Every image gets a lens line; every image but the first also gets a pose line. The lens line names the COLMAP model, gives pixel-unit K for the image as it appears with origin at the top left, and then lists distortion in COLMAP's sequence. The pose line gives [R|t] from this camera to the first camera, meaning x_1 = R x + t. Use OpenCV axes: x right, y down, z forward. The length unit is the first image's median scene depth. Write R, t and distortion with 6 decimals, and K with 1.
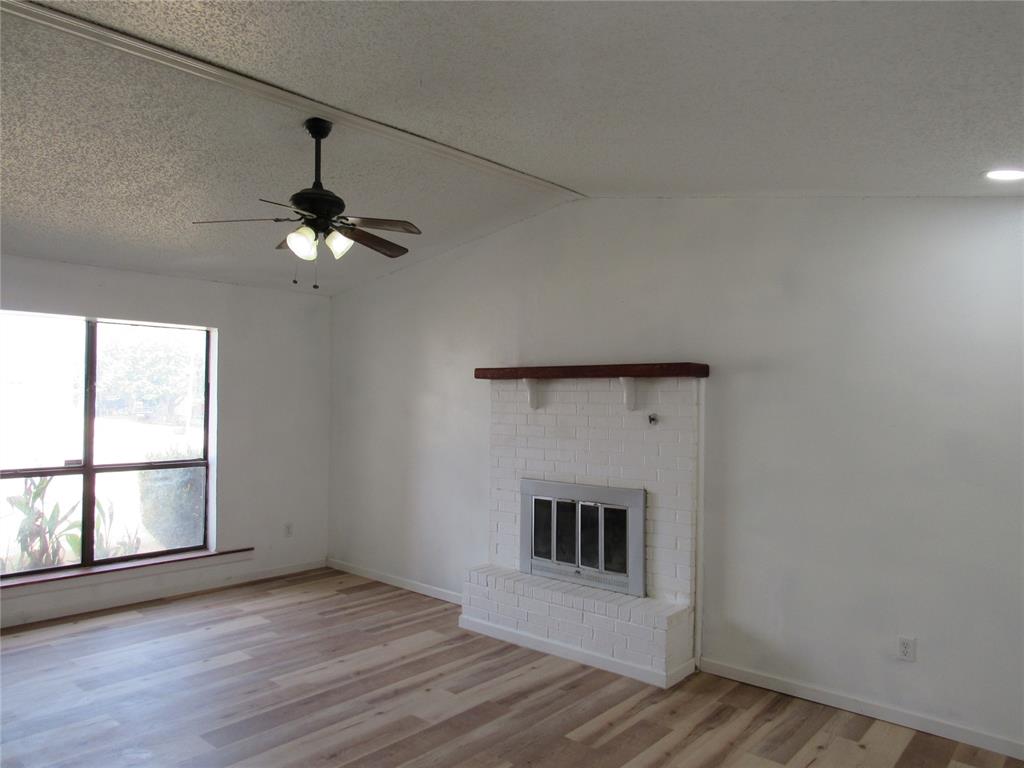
lens RADIAL K [[739.6, 0, 512.0], [0, 739.6, 384.0], [0, 0, 1]] dist [-0.010359, -0.006298]
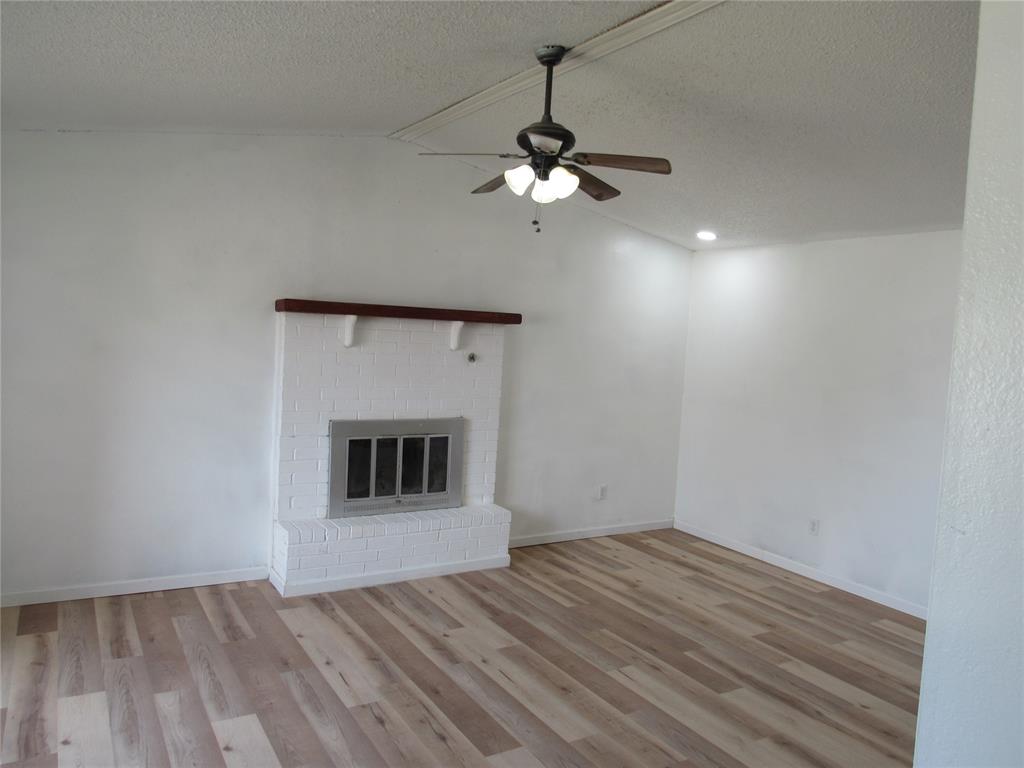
lens RADIAL K [[739.6, 0, 512.0], [0, 739.6, 384.0], [0, 0, 1]] dist [-0.010359, -0.006298]
pose [[0.298066, -0.062138, 0.952521, -0.915333], [-0.065161, 0.994227, 0.085249, -0.015671], [-0.952319, -0.087477, 0.292296, 0.581521]]
